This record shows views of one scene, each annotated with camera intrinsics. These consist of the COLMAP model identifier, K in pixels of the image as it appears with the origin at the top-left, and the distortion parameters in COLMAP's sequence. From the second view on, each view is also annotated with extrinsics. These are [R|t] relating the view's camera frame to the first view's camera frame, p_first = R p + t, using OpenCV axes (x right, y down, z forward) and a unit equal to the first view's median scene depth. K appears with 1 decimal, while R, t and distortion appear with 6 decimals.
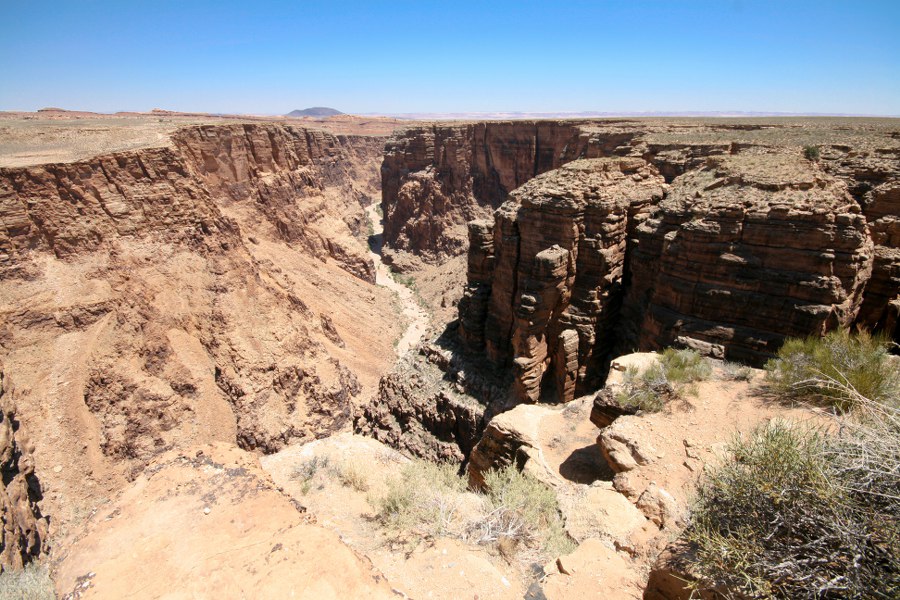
lens RADIAL K [[423.4, 0, 452.2], [0, 423.4, 311.6], [0, 0, 1]] dist [0.015396, -0.011241]
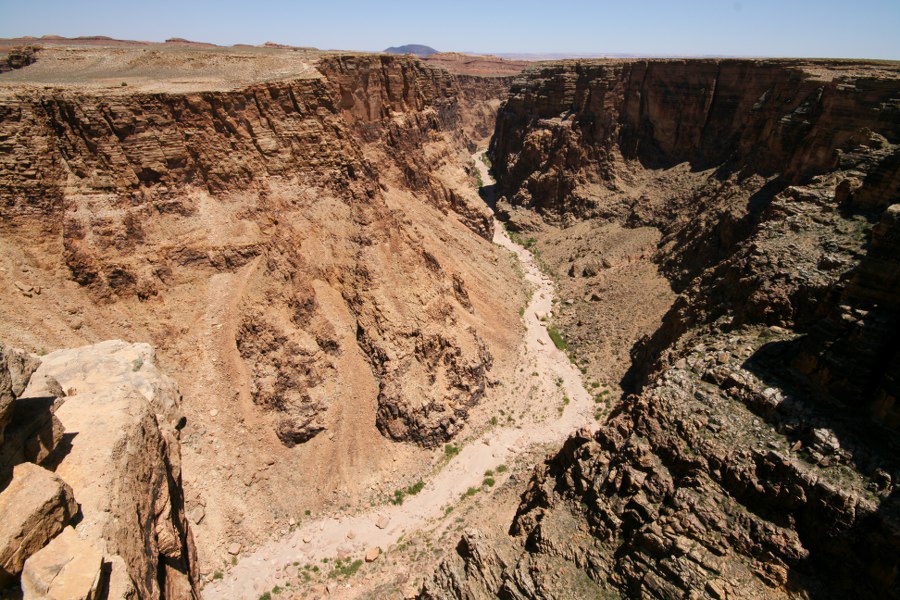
lens RADIAL K [[423.4, 0, 452.2], [0, 423.4, 311.6], [0, 0, 1]] dist [0.015396, -0.011241]
pose [[0.980771, 0.117178, -0.156071, -0.197936], [-0.099444, 0.988143, 0.116978, -0.028757], [0.167928, -0.099208, 0.980794, 0.109983]]
